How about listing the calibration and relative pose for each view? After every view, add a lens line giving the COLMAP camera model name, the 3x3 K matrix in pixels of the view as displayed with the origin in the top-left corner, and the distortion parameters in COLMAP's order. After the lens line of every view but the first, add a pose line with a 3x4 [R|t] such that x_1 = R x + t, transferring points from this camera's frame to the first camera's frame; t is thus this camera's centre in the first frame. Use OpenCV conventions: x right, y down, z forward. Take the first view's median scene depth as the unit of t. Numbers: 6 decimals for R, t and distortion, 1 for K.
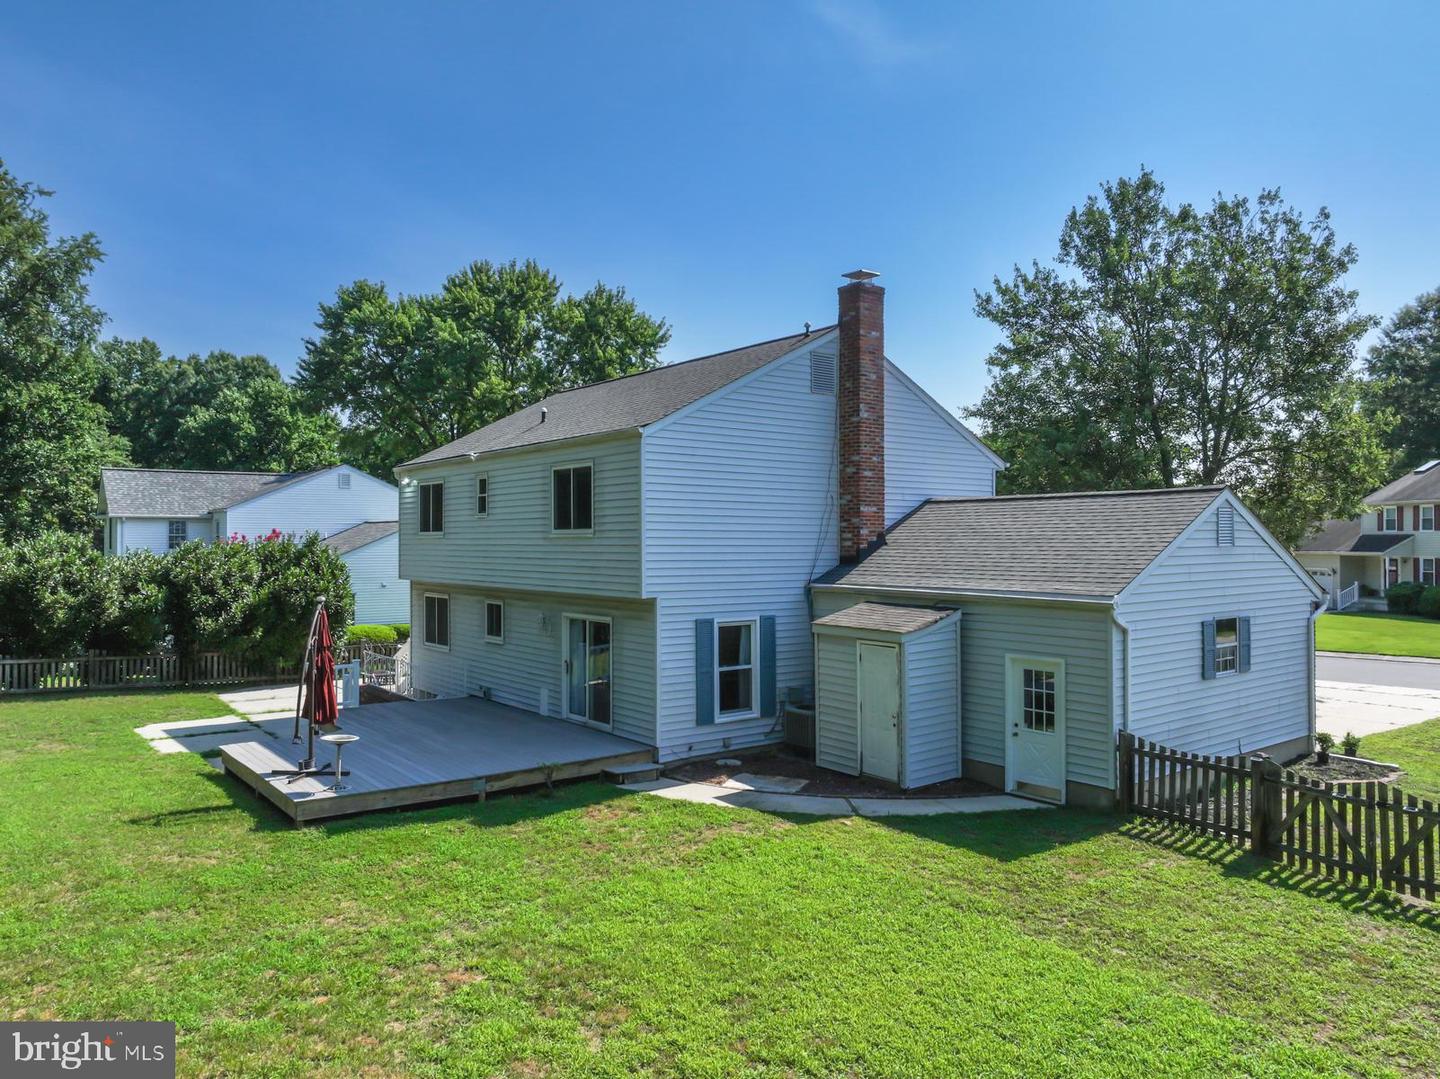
lens RADIAL K [[1020.0, 0, 720.0], [0, 1020.0, 539.5], [0, 0, 1]] dist [0.014282, 0.002440]
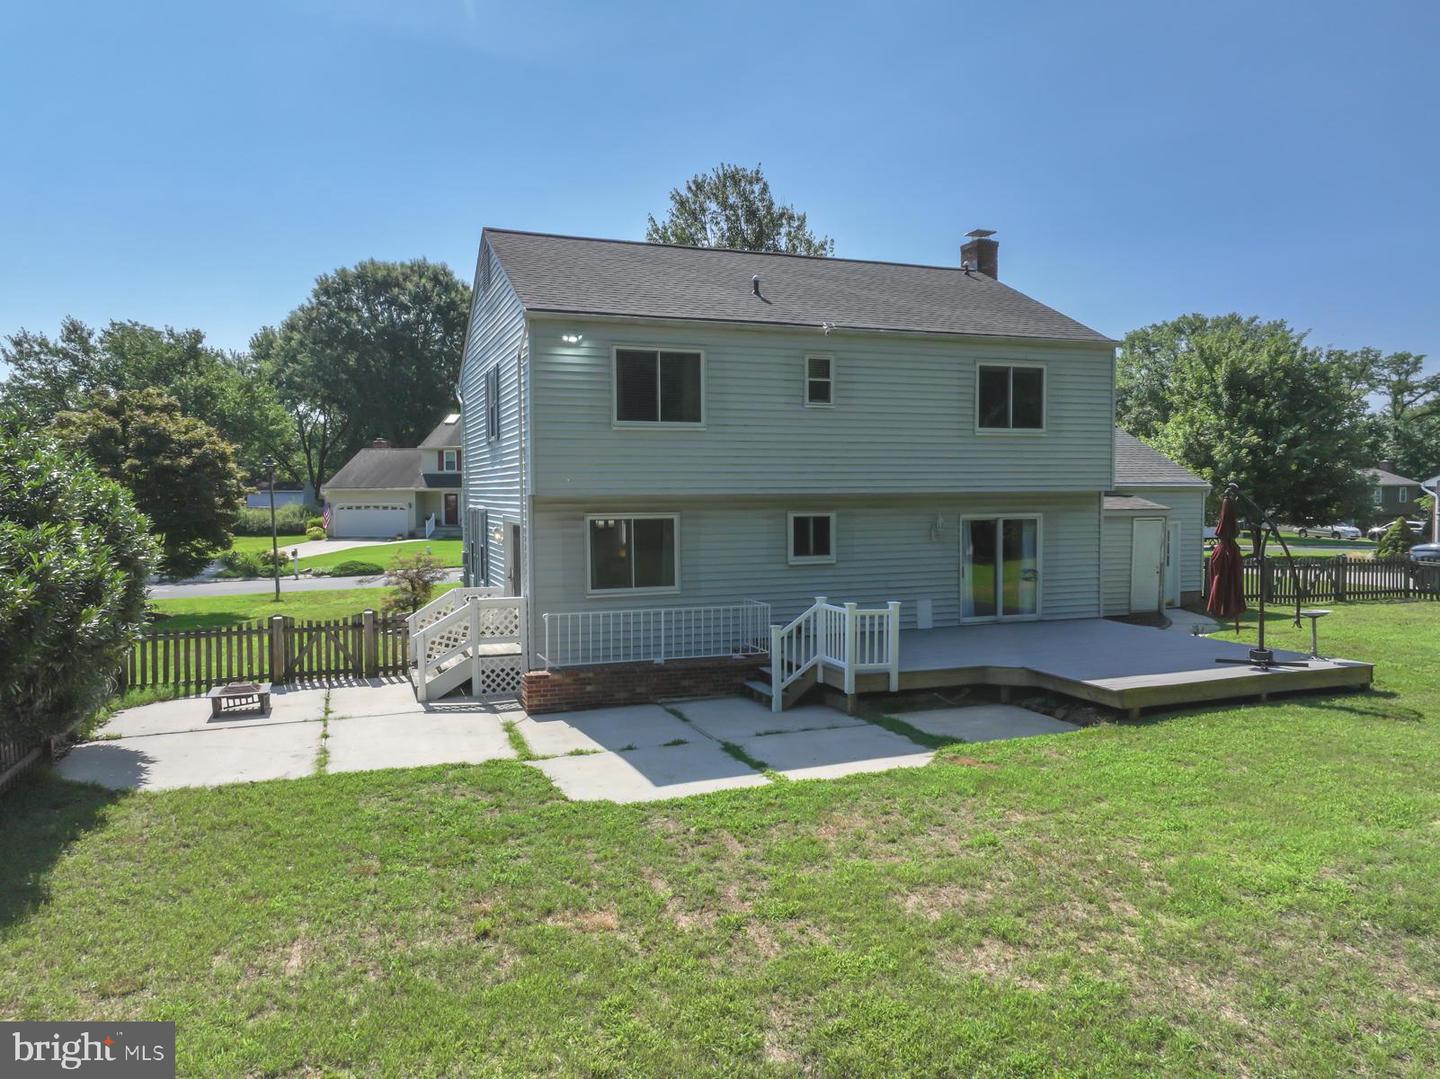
lens RADIAL K [[1020.0, 0, 720.0], [0, 1020.0, 539.5], [0, 0, 1]] dist [0.014282, 0.002440]
pose [[0.288558, -0.046905, 0.956313, -1.157312], [0.005241, 0.998862, 0.047411, 0.048568], [-0.957448, -0.008668, 0.288476, 0.952997]]
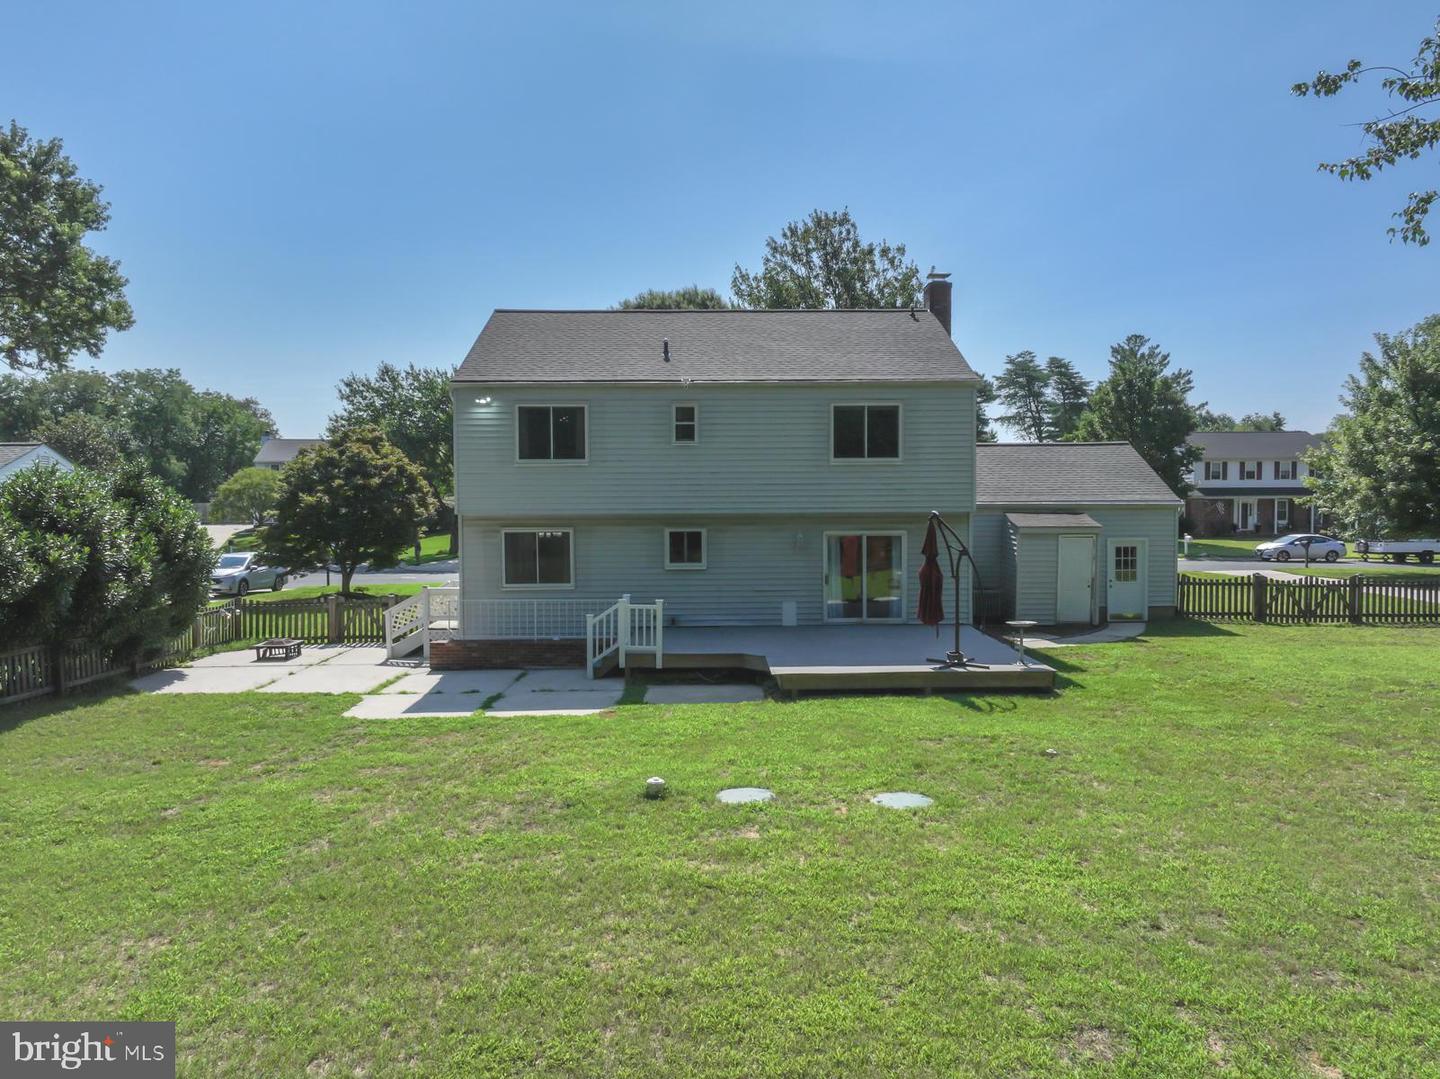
lens RADIAL K [[1020.0, 0, 720.0], [0, 1020.0, 539.5], [0, 0, 1]] dist [0.014282, 0.002440]
pose [[0.595270, -0.039815, 0.802539, -1.154921], [0.004650, 0.998926, 0.046108, 0.027809], [-0.803512, -0.023715, 0.594815, 0.421413]]
